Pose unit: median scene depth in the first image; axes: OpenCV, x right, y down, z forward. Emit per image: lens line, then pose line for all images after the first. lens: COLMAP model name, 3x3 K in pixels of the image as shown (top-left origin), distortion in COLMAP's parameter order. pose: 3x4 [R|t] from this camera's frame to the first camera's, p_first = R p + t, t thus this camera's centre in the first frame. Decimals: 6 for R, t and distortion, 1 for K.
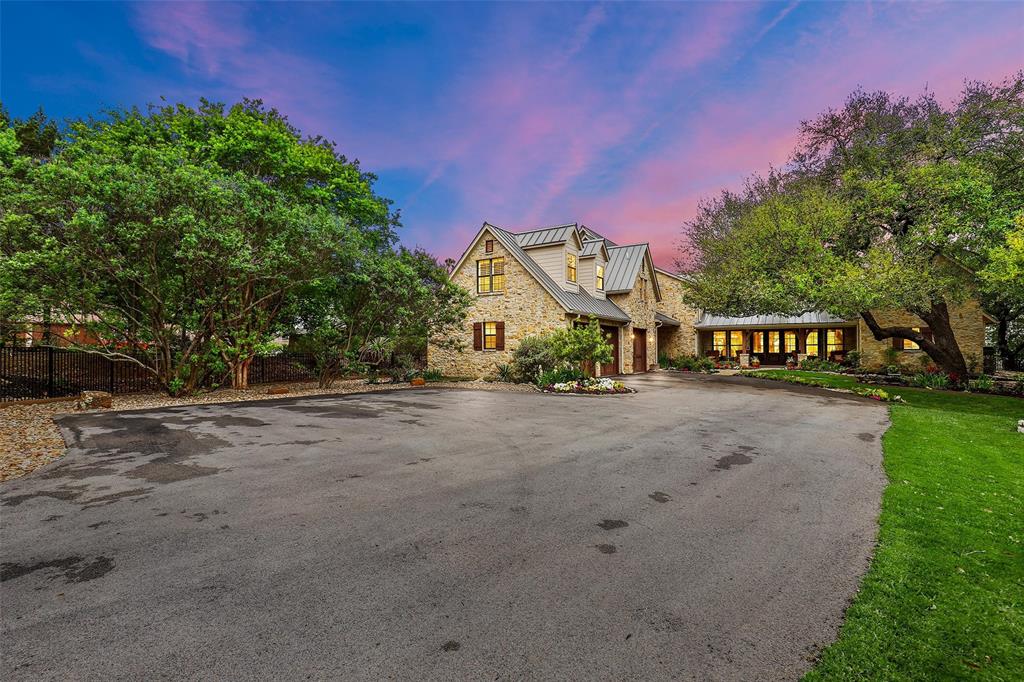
lens RADIAL K [[463.6, 0, 507.8], [0, 463.6, 345.0], [0, 0, 1]] dist [0.000498, -0.002380]
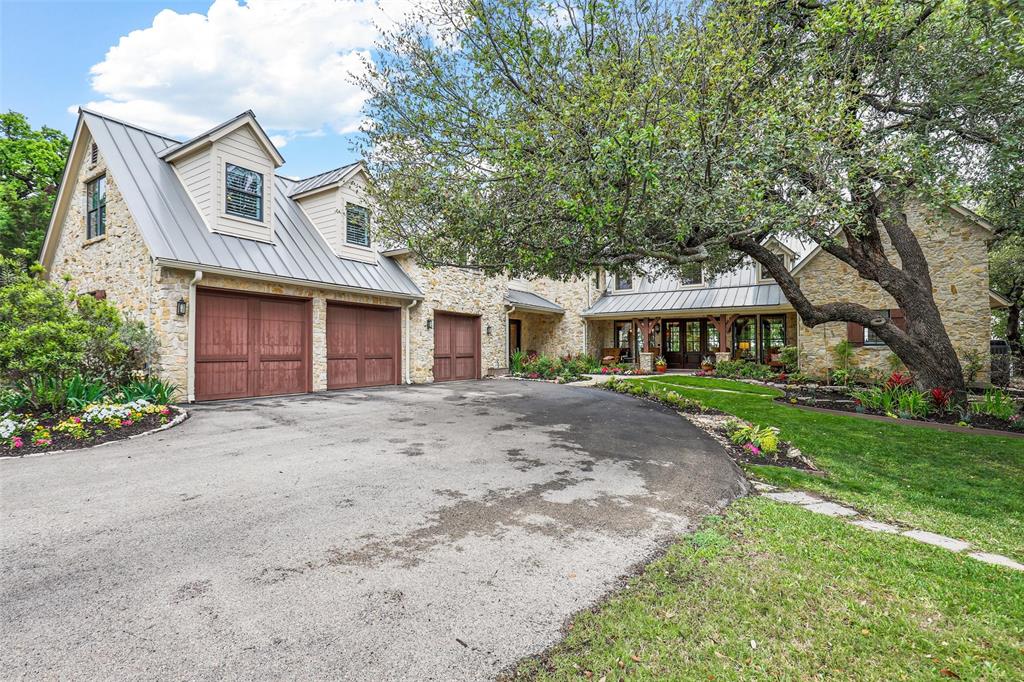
lens RADIAL K [[463.6, 0, 508.7], [0, 463.6, 343.3], [0, 0, 1]] dist [0.000498, -0.002380]
pose [[0.999985, 0.000761, 0.005417, 0.388551], [-0.000723, 0.999975, -0.007044, 0.013137], [-0.005423, 0.007040, 0.999961, 0.392525]]
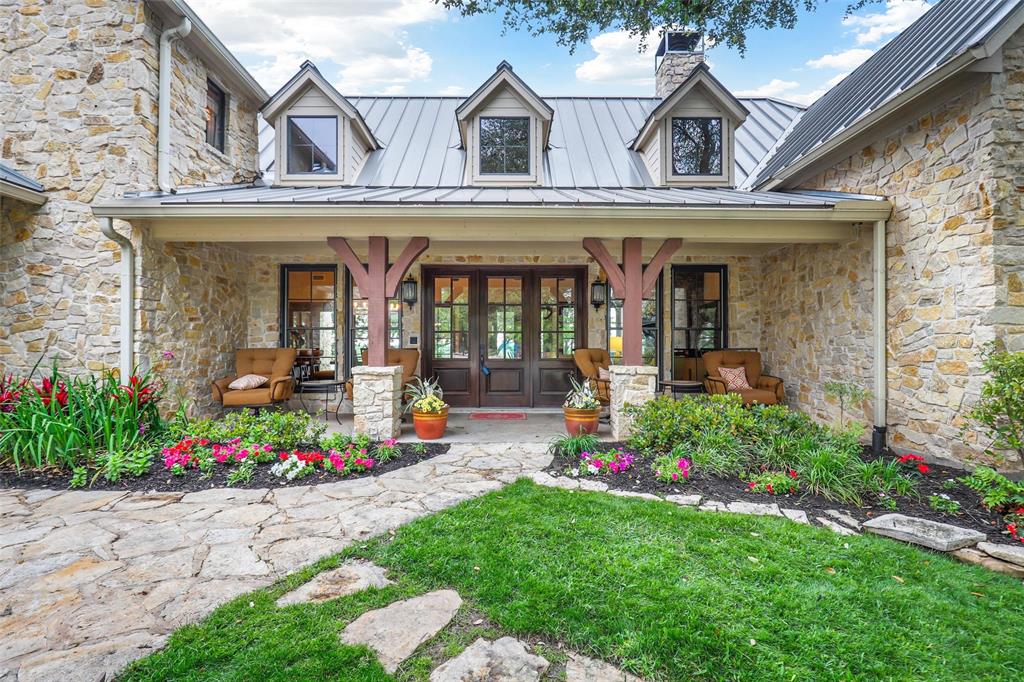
lens RADIAL K [[477.1, 0, 511.7], [0, 477.1, 343.0], [0, 0, 1]] dist [-0.001883, 0.000184]
pose [[0.841078, 0.014728, 0.540714, 0.585341], [-0.010541, 0.999886, -0.010837, 0.014398], [-0.540812, 0.003415, 0.841137, 1.044933]]
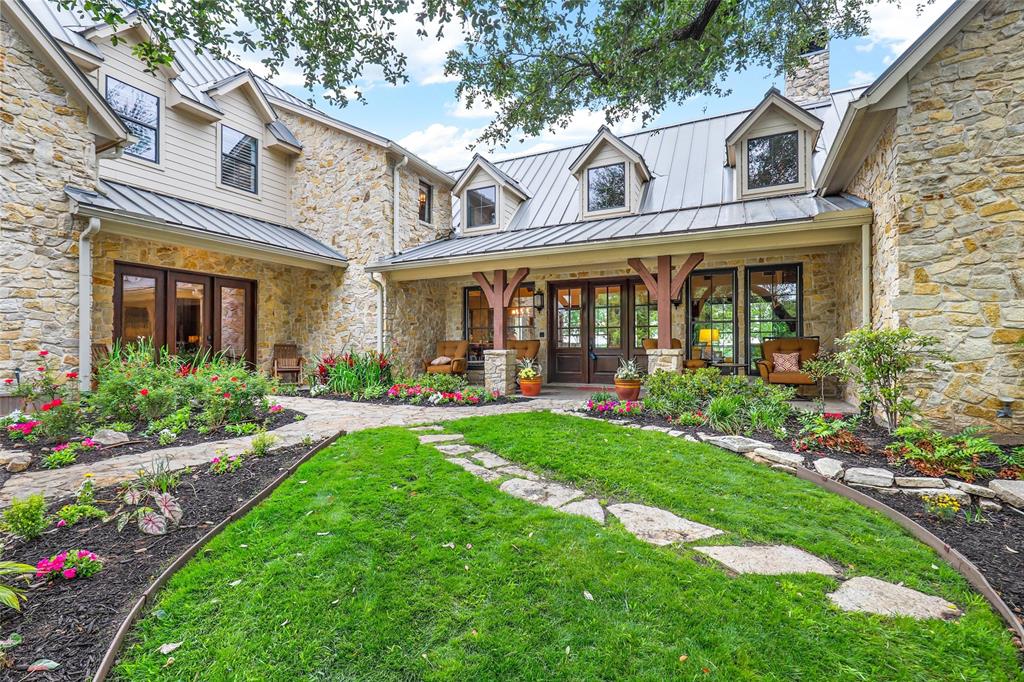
lens RADIAL K [[463.6, 0, 509.6], [0, 463.6, 343.5], [0, 0, 1]] dist [0.000498, -0.002380]
pose [[0.995156, 0.007050, 0.098051, 0.632538], [-0.006522, 0.999962, -0.005706, 0.021676], [-0.098088, 0.005039, 0.995165, 0.897613]]
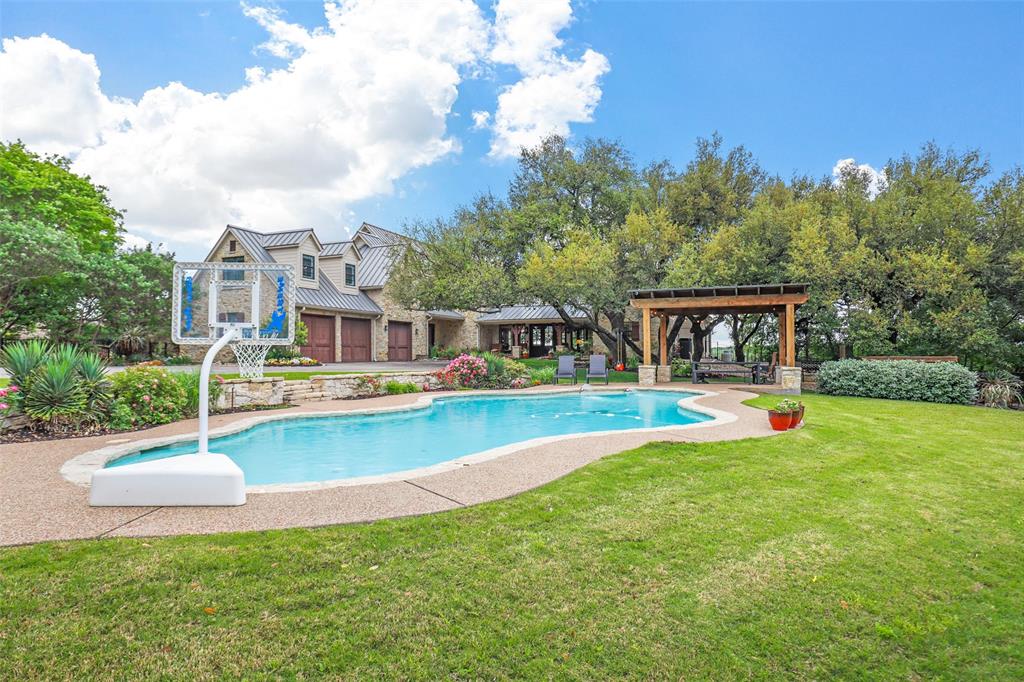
lens RADIAL K [[587.7, 0, 512.4], [0, 587.7, 341.9], [0, 0, 1]] dist [-0.015422, -0.003073]
pose [[0.983065, 0.003760, 0.183217, 0.322243], [-0.001767, 0.999938, -0.011039, 0.031733], [-0.183247, 0.010528, 0.983011, -0.457846]]
